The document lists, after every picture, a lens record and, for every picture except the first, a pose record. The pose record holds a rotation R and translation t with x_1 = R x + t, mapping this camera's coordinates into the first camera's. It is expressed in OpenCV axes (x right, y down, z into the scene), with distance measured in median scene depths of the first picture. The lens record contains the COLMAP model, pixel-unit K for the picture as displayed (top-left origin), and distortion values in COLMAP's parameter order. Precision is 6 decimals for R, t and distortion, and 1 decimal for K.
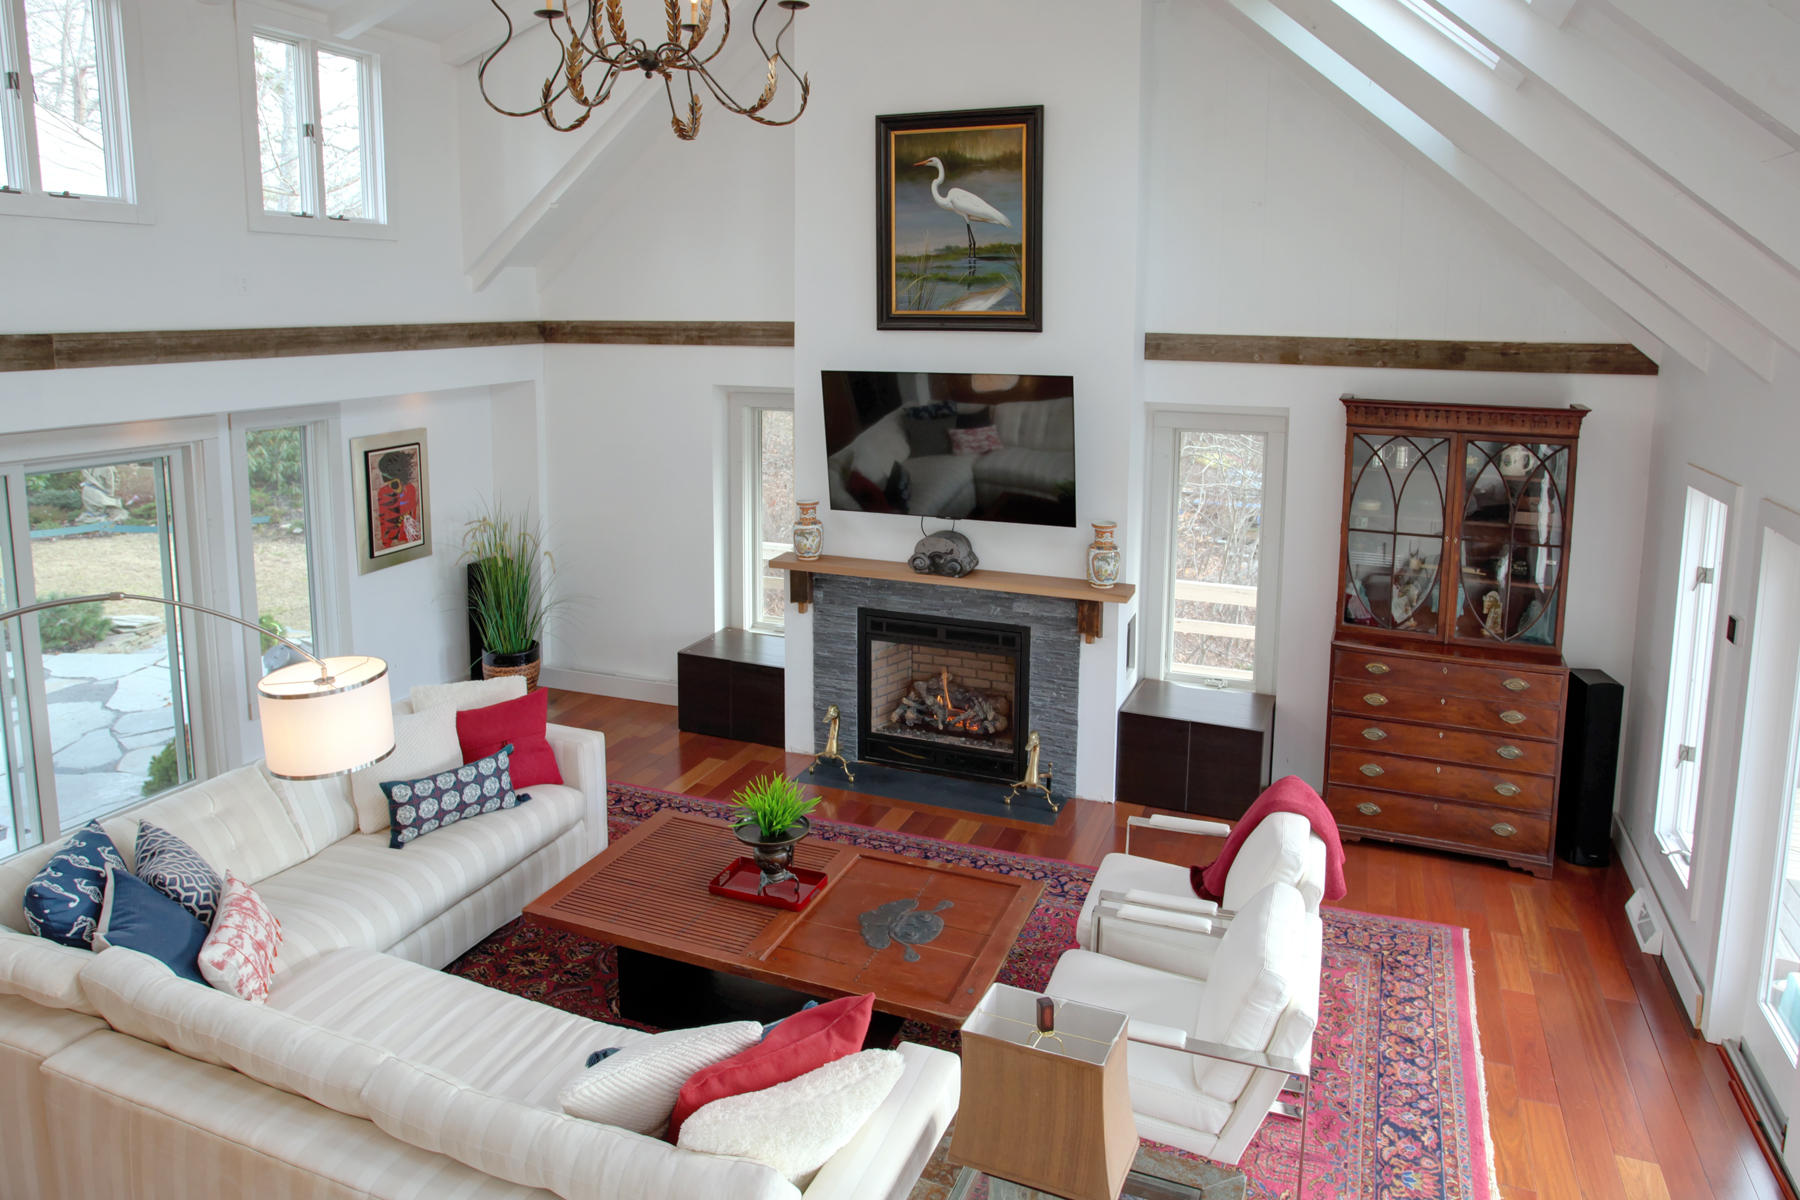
lens RADIAL K [[1159.7, 0, 899.3], [0, 1159.7, 460.7], [0, 0, 1]] dist [-0.060075, 0.050658]
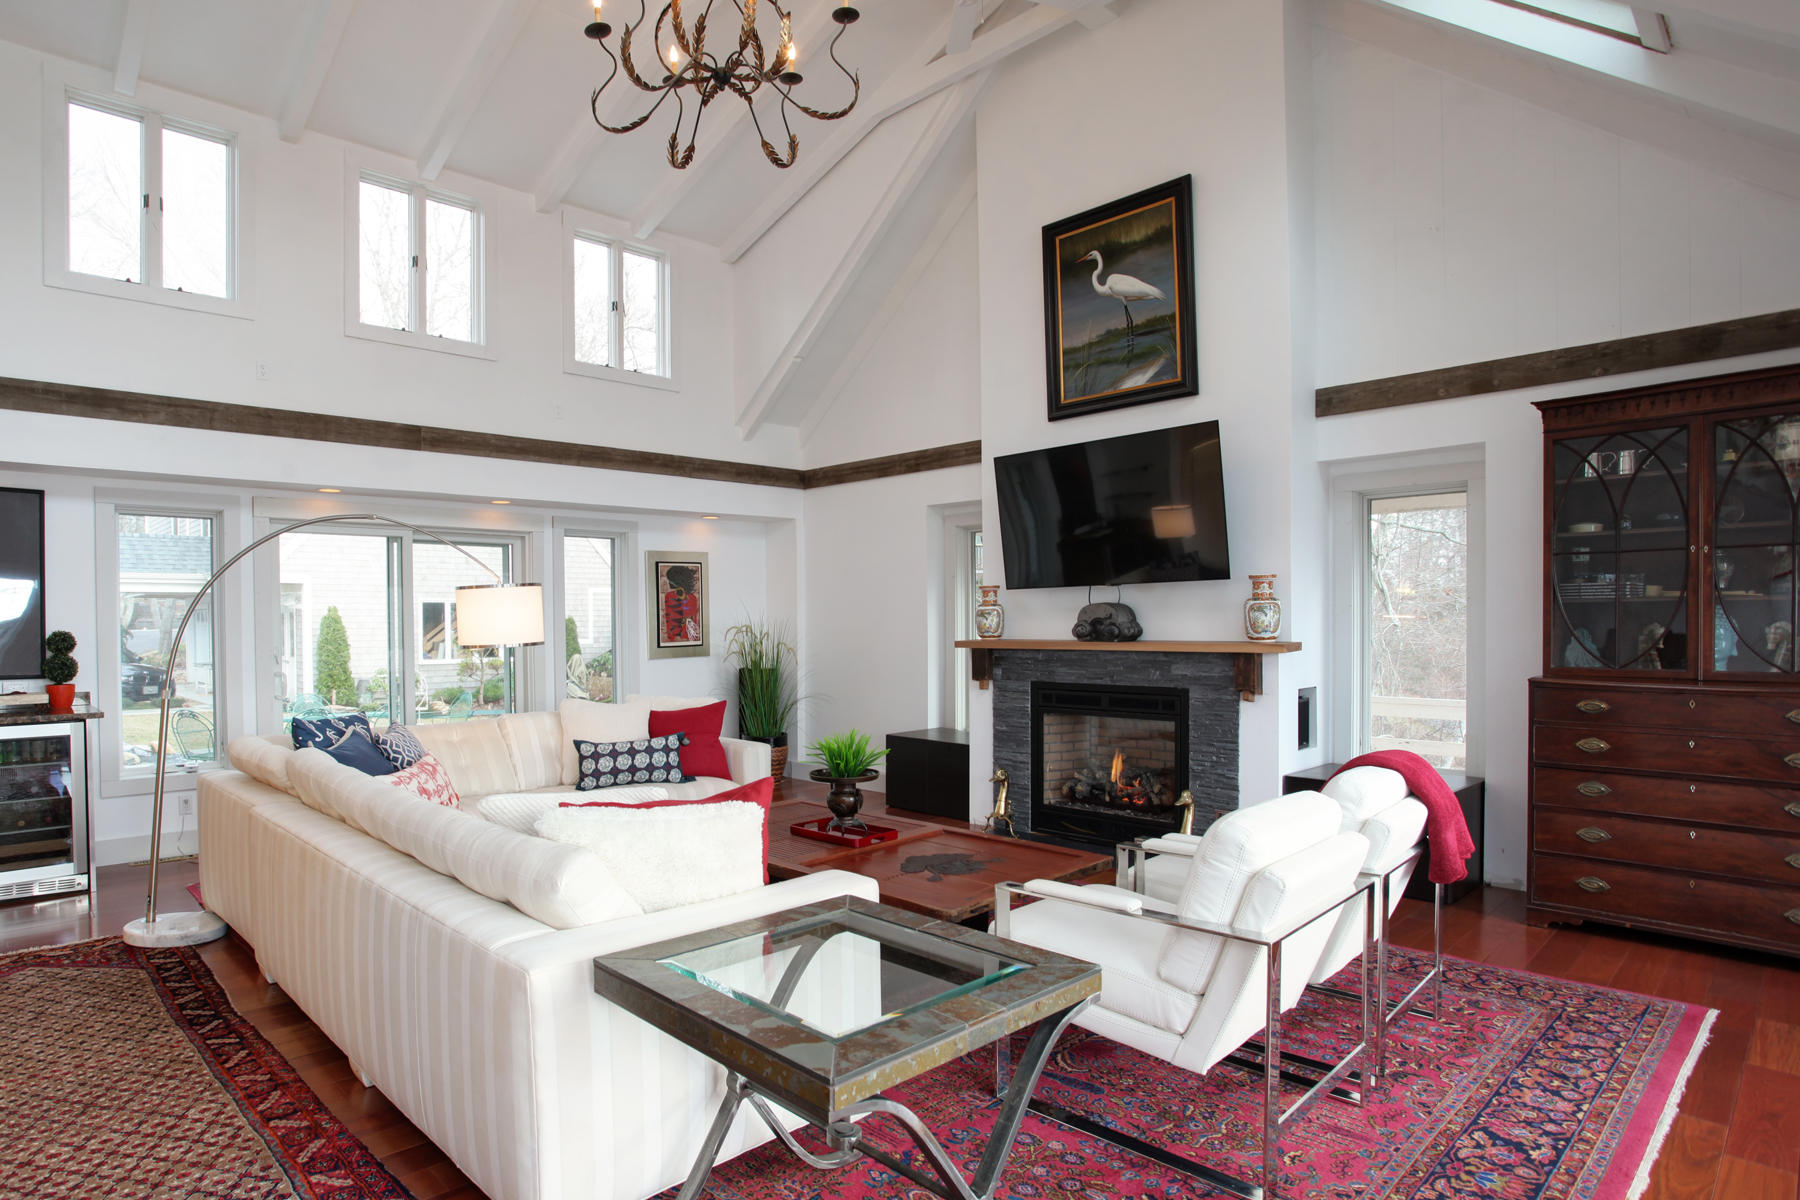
lens RADIAL K [[981.1, 0, 799.2], [0, 981.1, 645.3], [0, 0, 1]] dist [-0.054048, 0.033212]
pose [[0.900493, 0.001239, -0.434868, 0.177580], [-0.046675, 0.994495, -0.093819, 0.203404], [0.432358, 0.104781, 0.895594, 0.104932]]
